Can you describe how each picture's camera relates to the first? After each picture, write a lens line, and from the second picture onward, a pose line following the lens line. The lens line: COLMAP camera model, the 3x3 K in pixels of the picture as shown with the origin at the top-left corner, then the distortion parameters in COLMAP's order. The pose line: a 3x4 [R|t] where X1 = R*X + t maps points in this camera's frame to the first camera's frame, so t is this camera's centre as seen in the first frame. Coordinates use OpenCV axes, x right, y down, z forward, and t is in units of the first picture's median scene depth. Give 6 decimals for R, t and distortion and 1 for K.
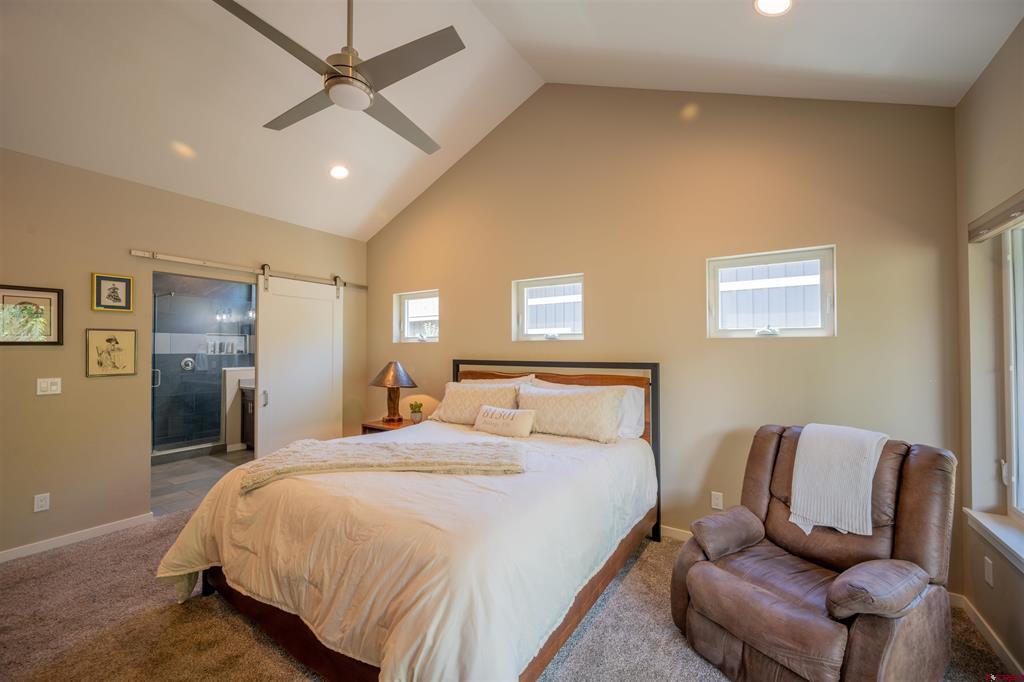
lens RADIAL K [[402.3, 0, 510.9], [0, 402.3, 343.4], [0, 0, 1]] dist [-0.002067, 0.000279]
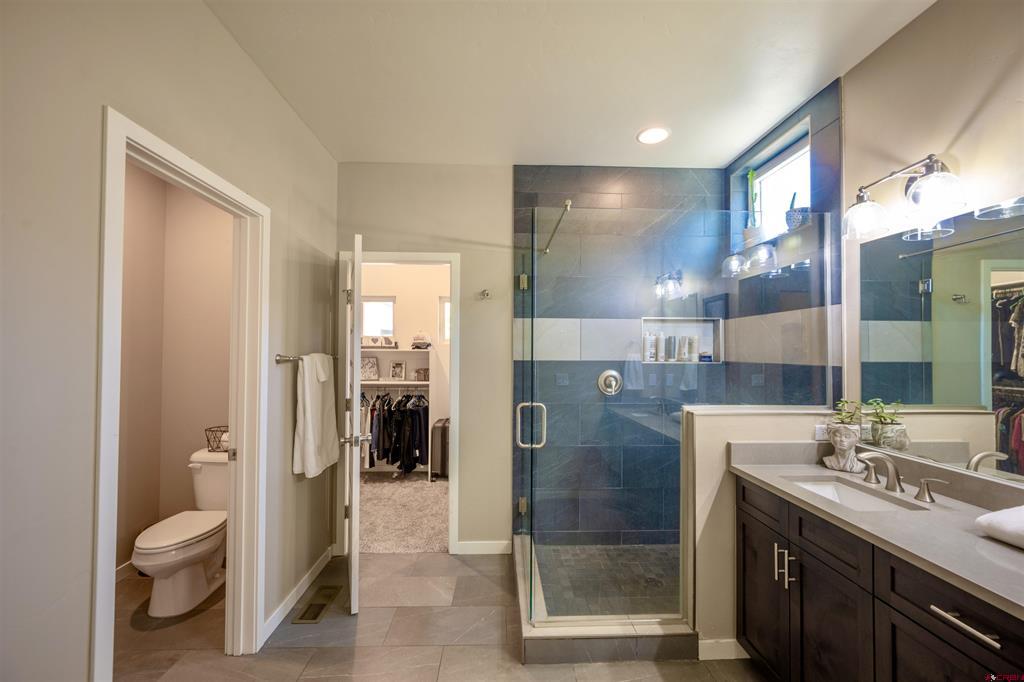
lens RADIAL K [[402.3, 0, 510.9], [0, 402.3, 343.4], [0, 0, 1]] dist [-0.002067, 0.000279]
pose [[0.578540, -0.015365, -0.815509, -0.460169], [0.008495, 0.999882, -0.012812, 0.009517], [0.815610, 0.000484, 0.578602, 0.599727]]
